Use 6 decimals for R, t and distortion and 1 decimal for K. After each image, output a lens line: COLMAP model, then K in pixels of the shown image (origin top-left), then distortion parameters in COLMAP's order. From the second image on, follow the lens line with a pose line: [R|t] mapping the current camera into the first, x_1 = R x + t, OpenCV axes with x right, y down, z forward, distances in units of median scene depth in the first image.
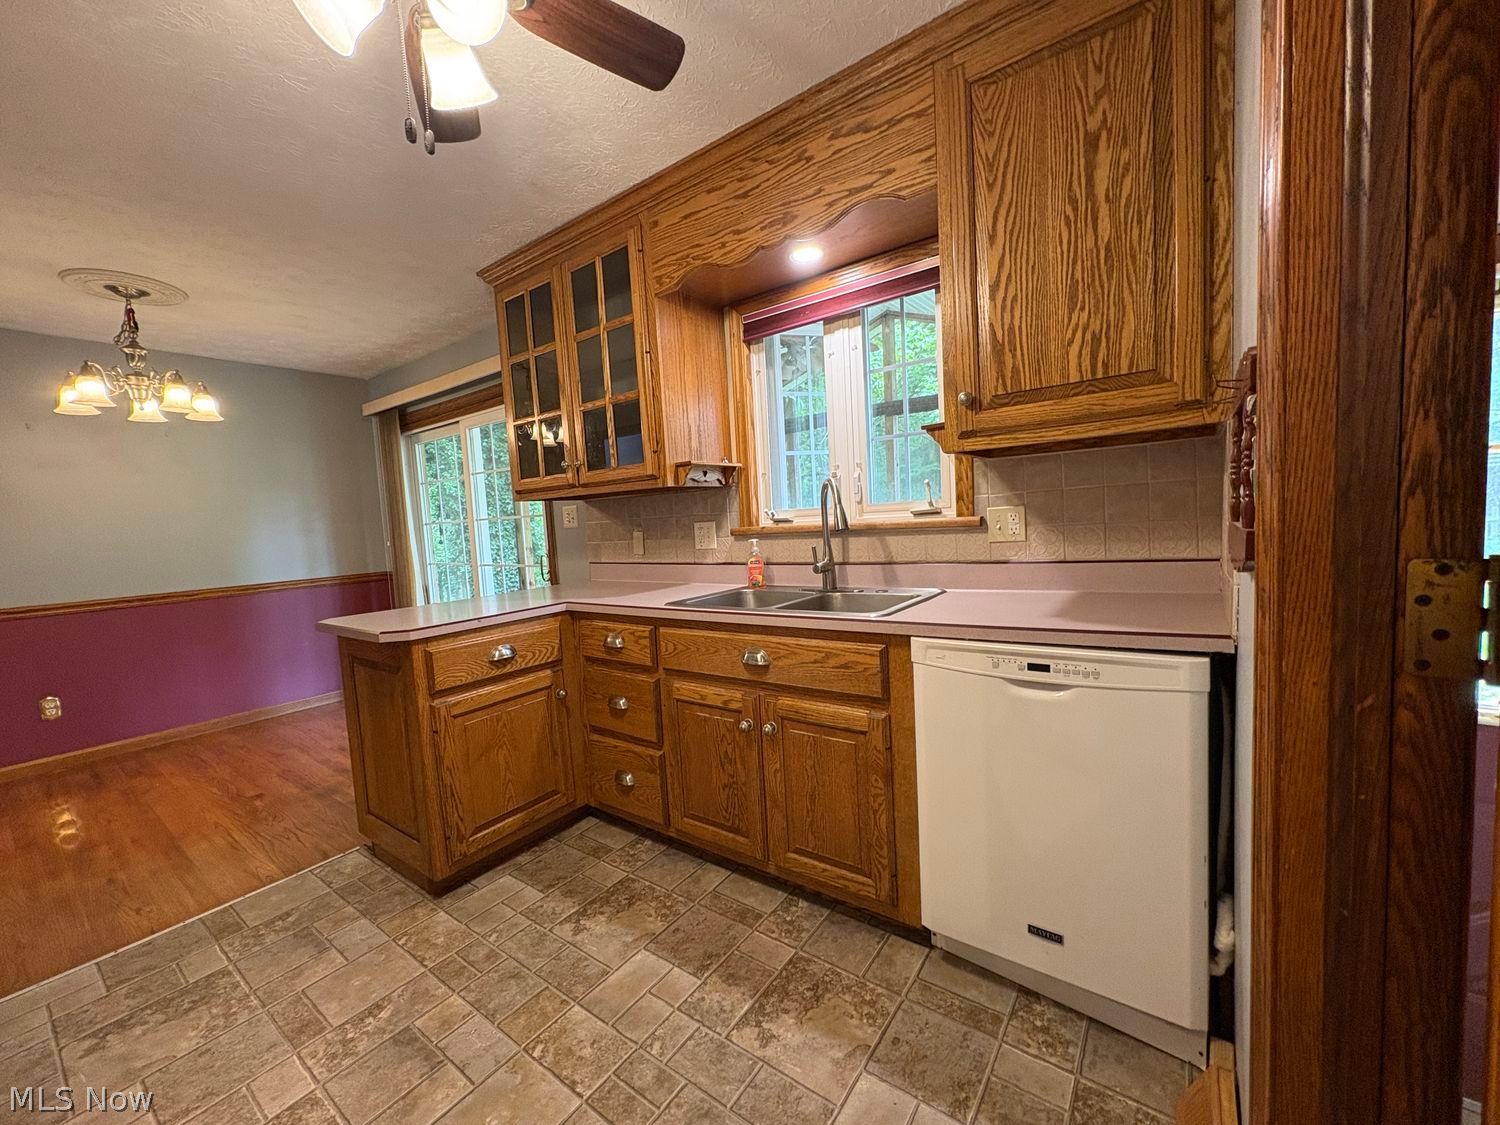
lens RADIAL K [[594.0, 0, 745.5], [0, 594.0, 562.4], [0, 0, 1]] dist [0.000014, 0.000210]
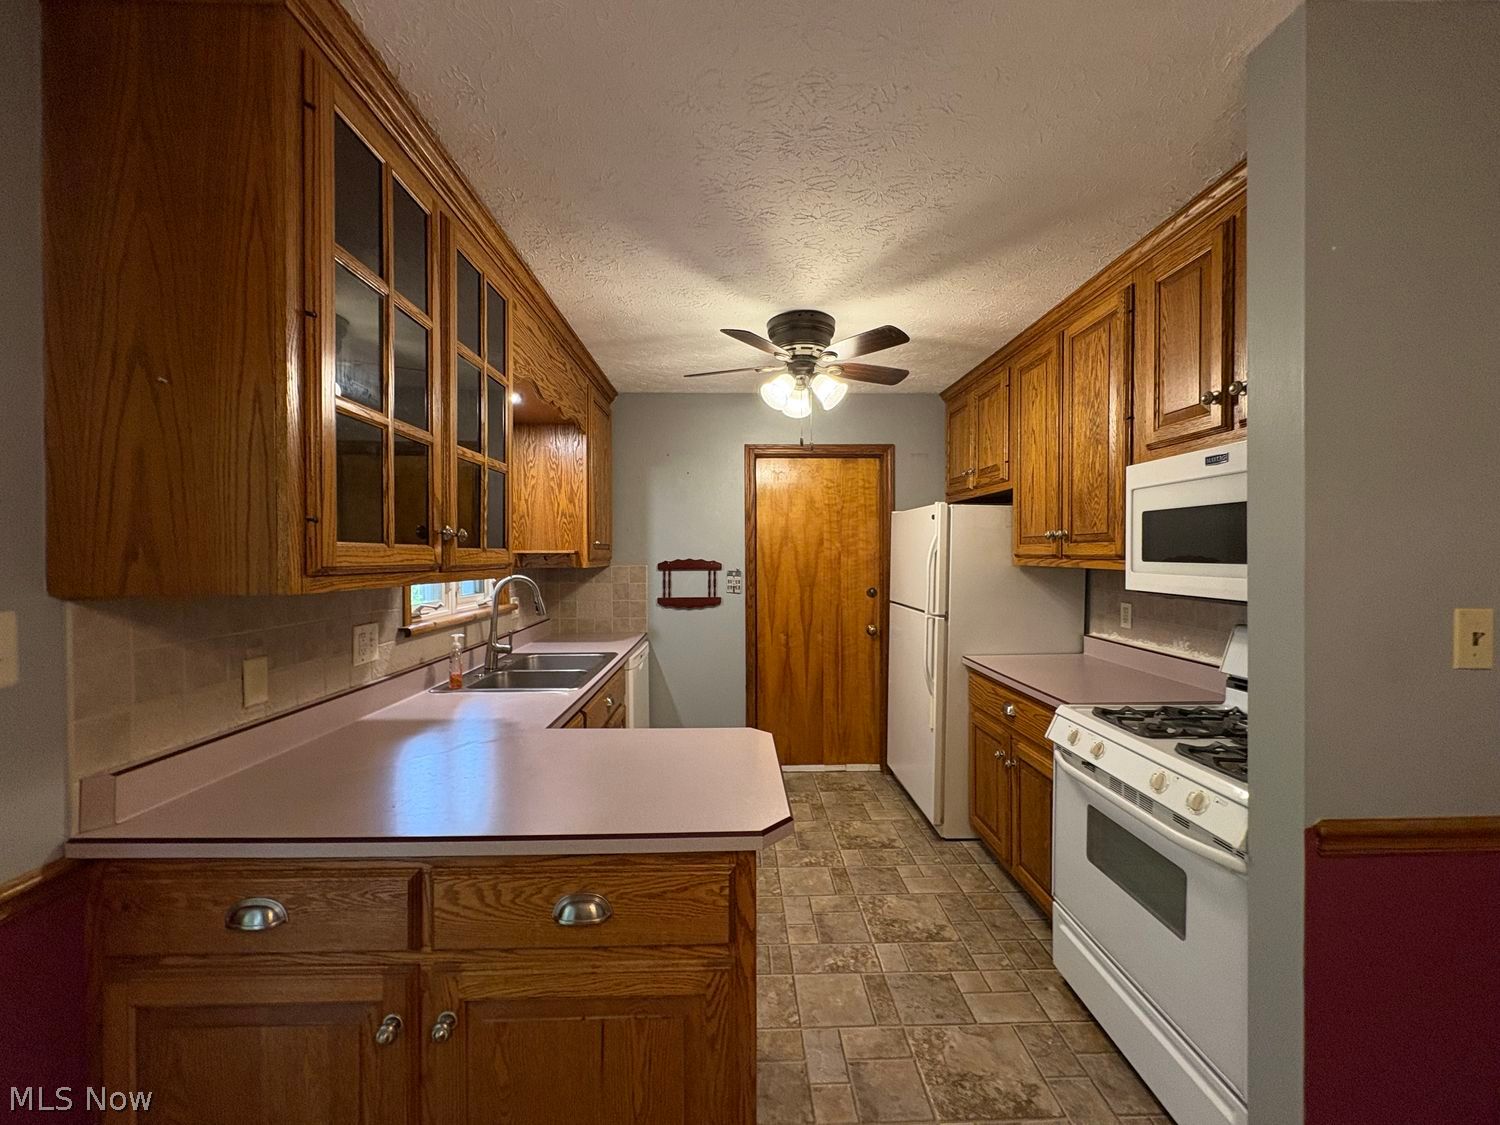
lens RADIAL K [[593.8, 0, 749.7], [0, 593.8, 563.7], [0, 0, 1]] dist [0.000203, 0.000084]
pose [[-0.617094, 0.046170, 0.785534, -1.233013], [0.095214, 0.995323, 0.016297, -0.148000], [-0.781107, 0.084851, -0.618604, 1.465535]]
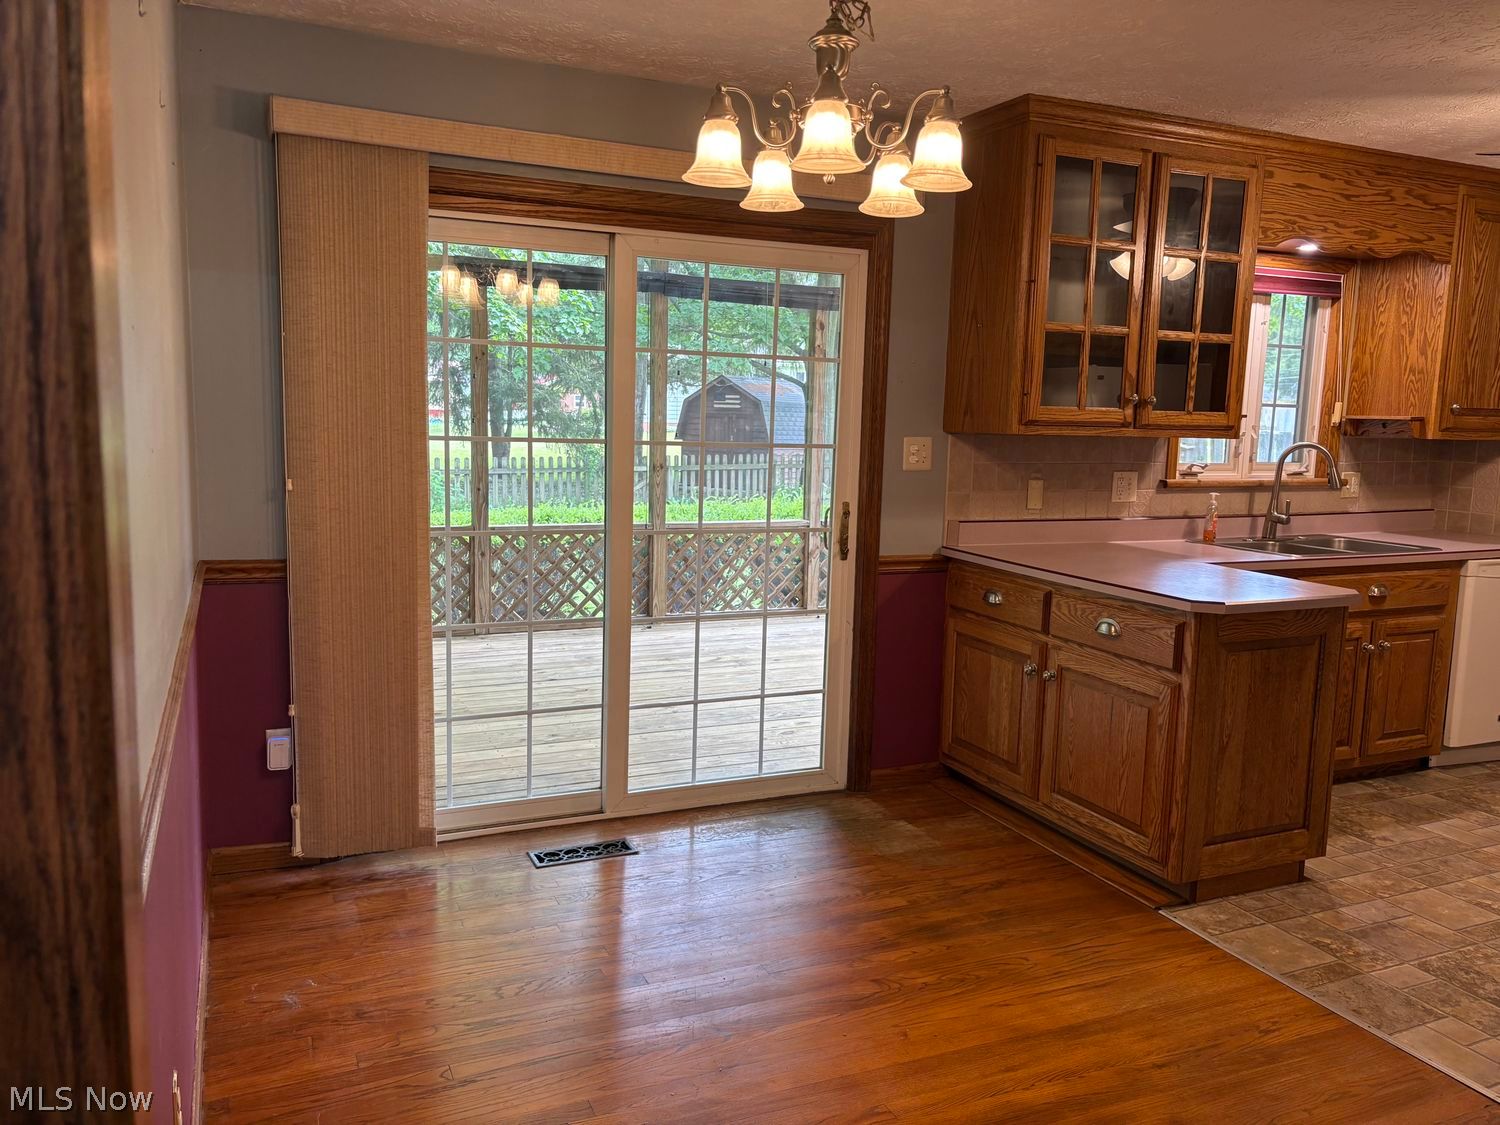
lens RADIAL K [[1139.0, 0, 743.1], [0, 1139.0, 565.2], [0, 0, 1]] dist [0.043589, -0.049336]
pose [[0.488560, -0.051044, 0.871036, -2.506663], [0.013387, 0.998608, 0.051011, -0.032346], [-0.872428, -0.013262, 0.488563, 0.904725]]
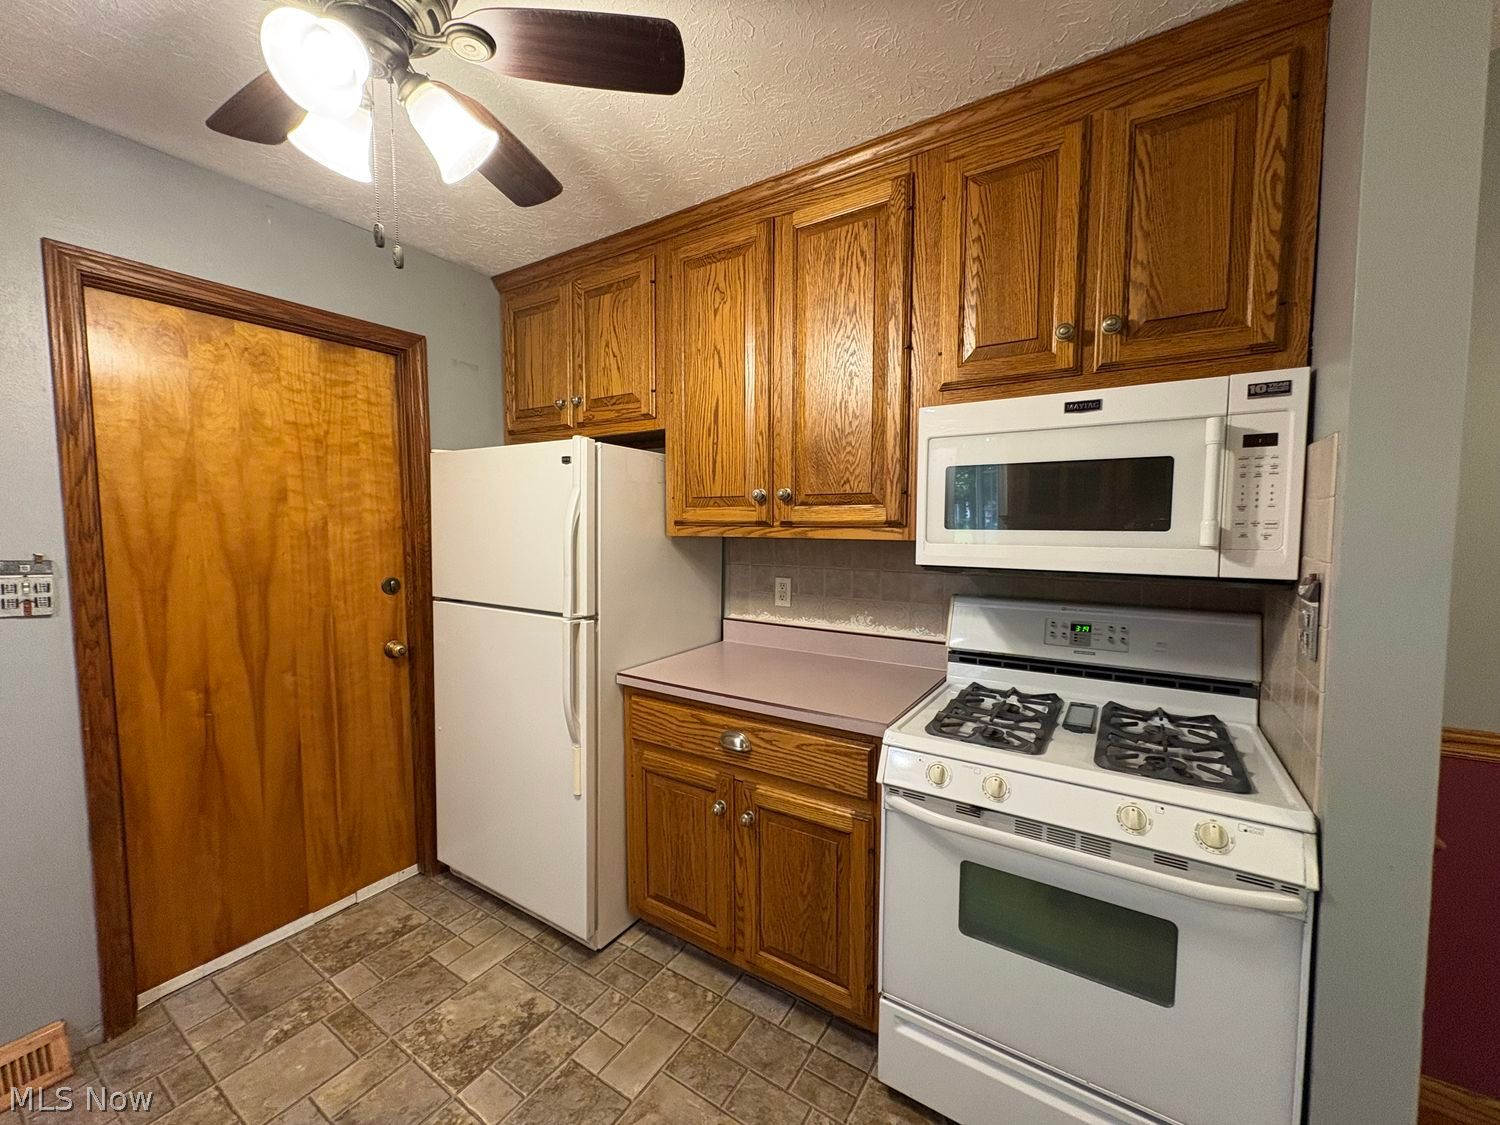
lens RADIAL K [[593.8, 0, 749.7], [0, 593.8, 563.7], [0, 0, 1]] dist [0.000203, 0.000084]
pose [[-0.996296, 0.060905, -0.060709, -0.564136], [0.051669, 0.988293, 0.143552, -0.154874], [0.068741, 0.139883, -0.987779, 1.125107]]
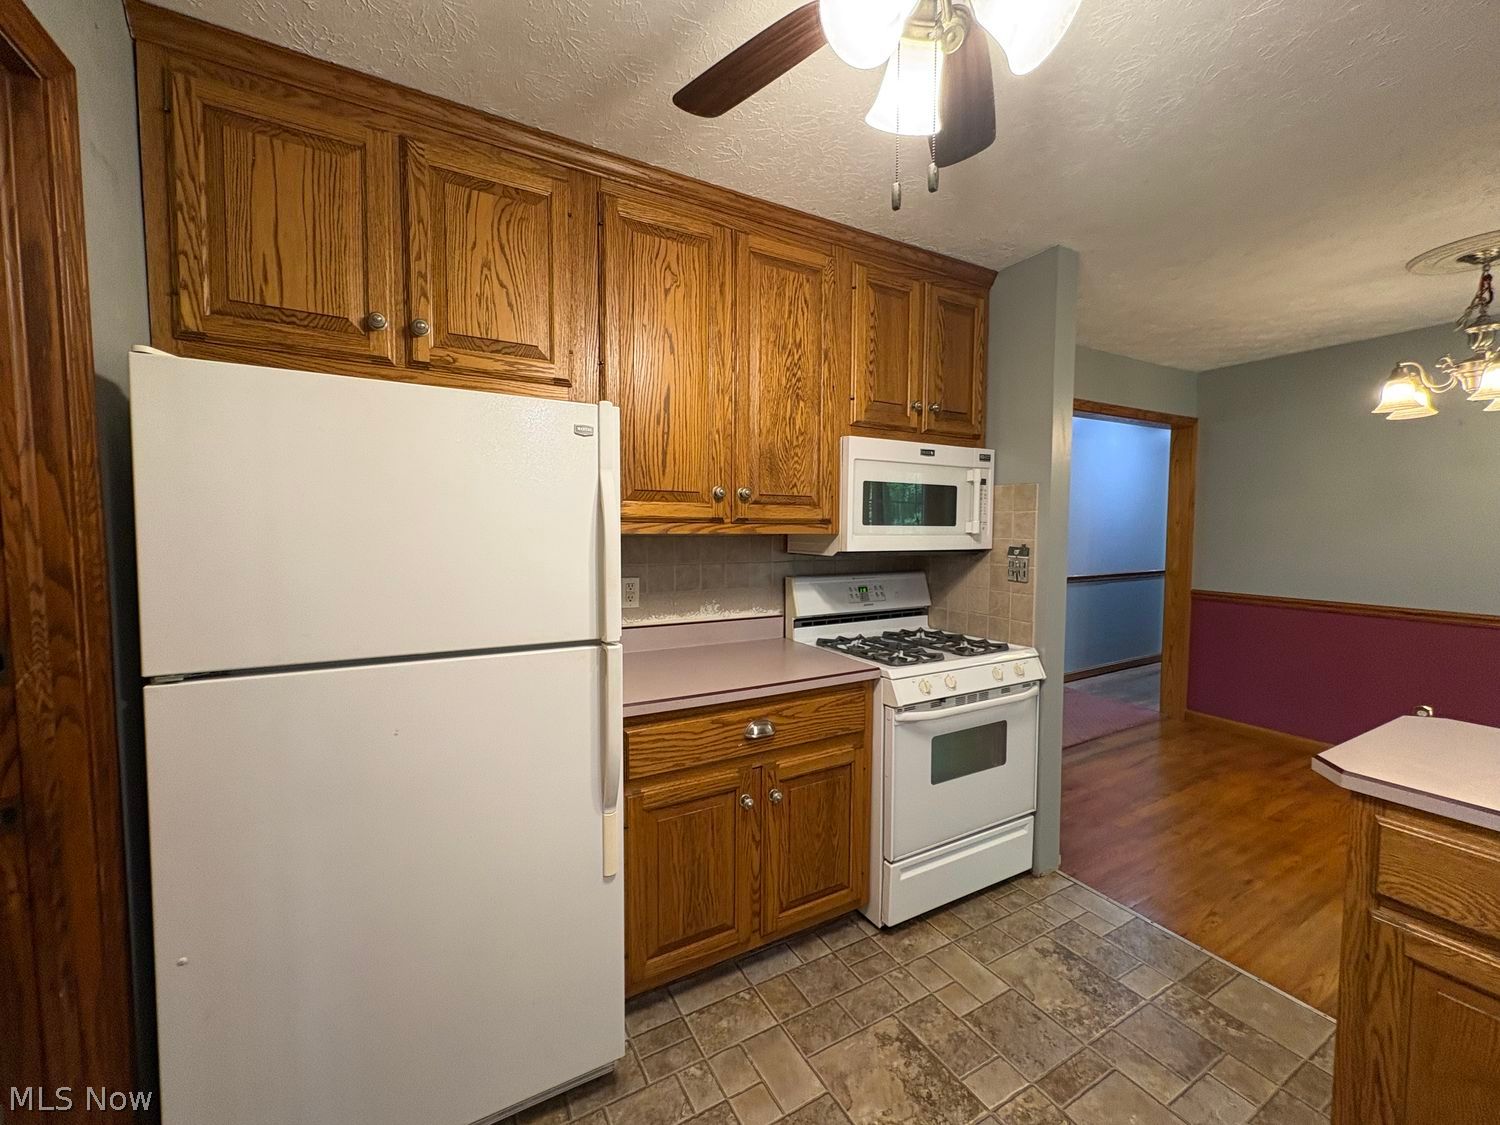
lens RADIAL K [[593.8, 0, 749.7], [0, 593.8, 563.7], [0, 0, 1]] dist [0.000203, 0.000084]
pose [[-0.413408, 0.111204, -0.903730, 0.211683], [-0.044997, 0.988807, 0.142256, -0.150882], [0.909433, 0.099475, -0.403777, 0.627935]]
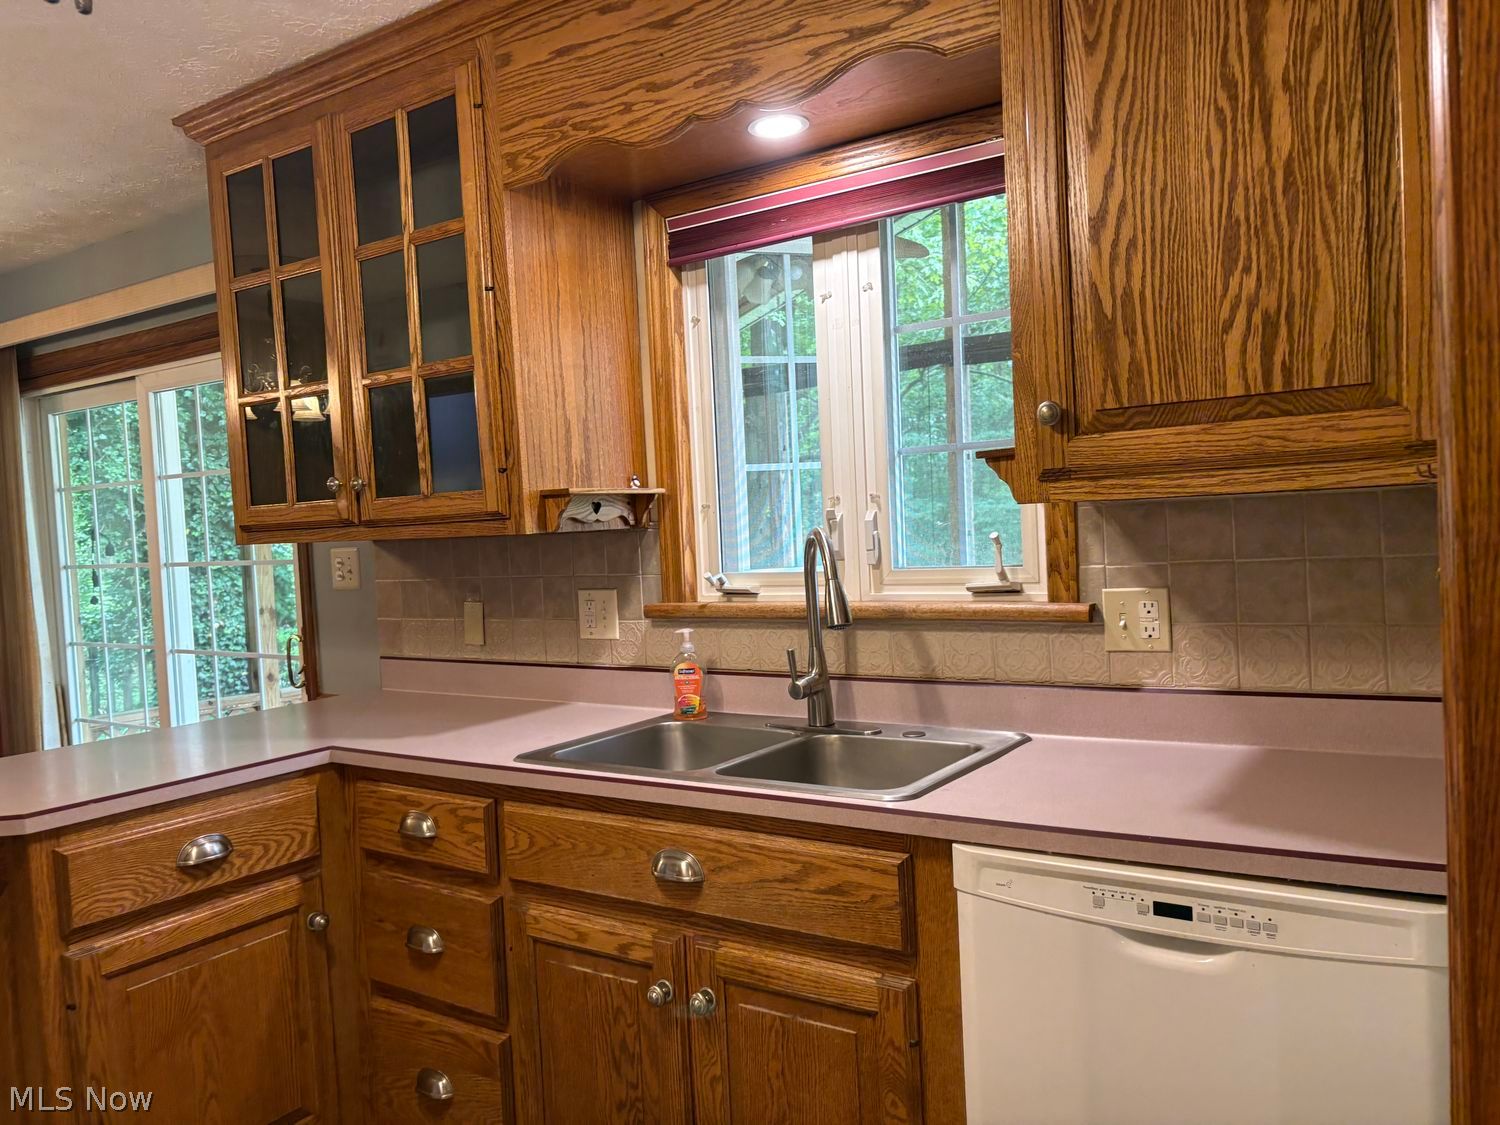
lens RADIAL K [[1135.7, 0, 732.2], [0, 1135.7, 568.3], [0, 0, 1]] dist [0.044552, -0.043325]
pose [[0.999464, 0.006918, 0.032001, 0.028967], [-0.005766, 0.999336, -0.035964, -0.069818], [-0.032229, 0.035760, 0.998841, -0.049183]]
